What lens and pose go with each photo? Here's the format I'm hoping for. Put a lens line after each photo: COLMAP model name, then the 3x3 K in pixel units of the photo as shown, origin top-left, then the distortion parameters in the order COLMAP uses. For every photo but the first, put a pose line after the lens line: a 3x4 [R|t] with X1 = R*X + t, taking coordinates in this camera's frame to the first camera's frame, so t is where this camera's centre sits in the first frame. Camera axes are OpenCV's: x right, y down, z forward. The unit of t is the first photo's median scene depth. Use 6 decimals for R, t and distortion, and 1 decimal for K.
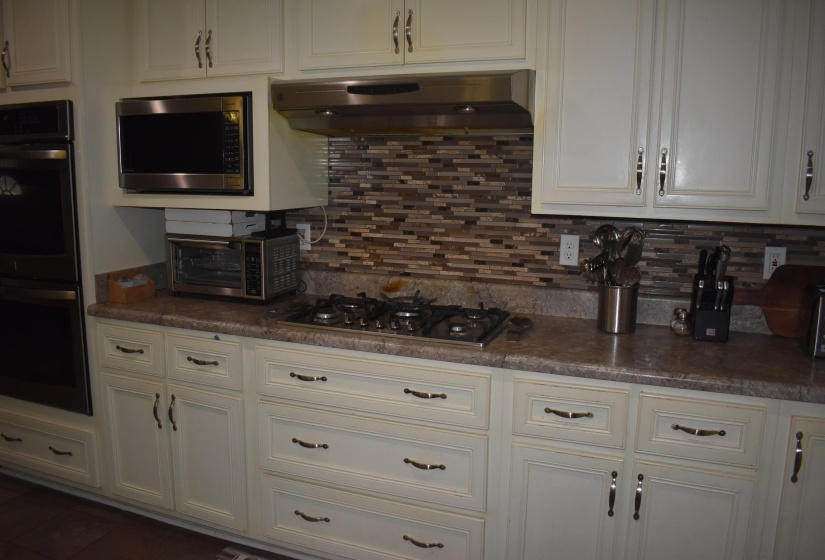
lens RADIAL K [[652.4, 0, 412.7], [0, 652.4, 281.5], [0, 0, 1]] dist [-0.086982, -0.003255]
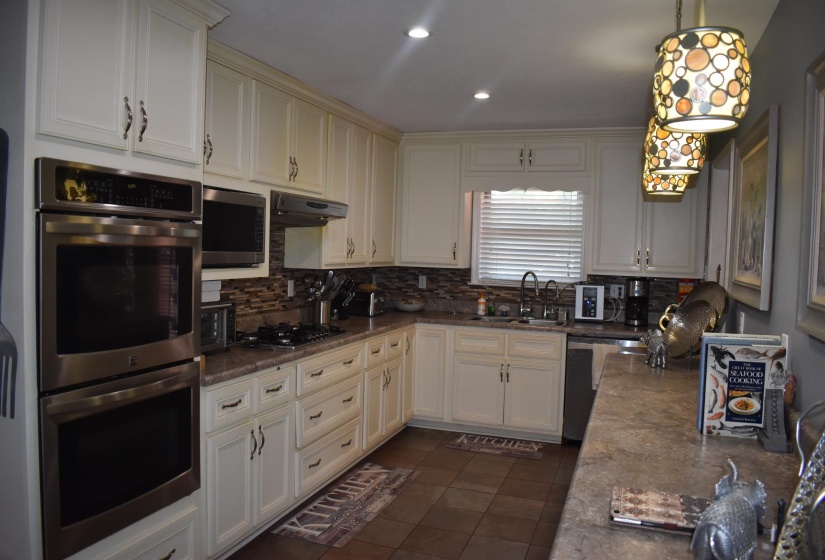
lens RADIAL K [[652.4, 0, 413.2], [0, 652.4, 277.7], [0, 0, 1]] dist [-0.086982, -0.003255]
pose [[-0.048026, -0.059825, 0.997053, -1.576718], [0.132710, 0.988973, 0.065732, -0.148752], [-0.989991, 0.135476, -0.039558, 0.686336]]
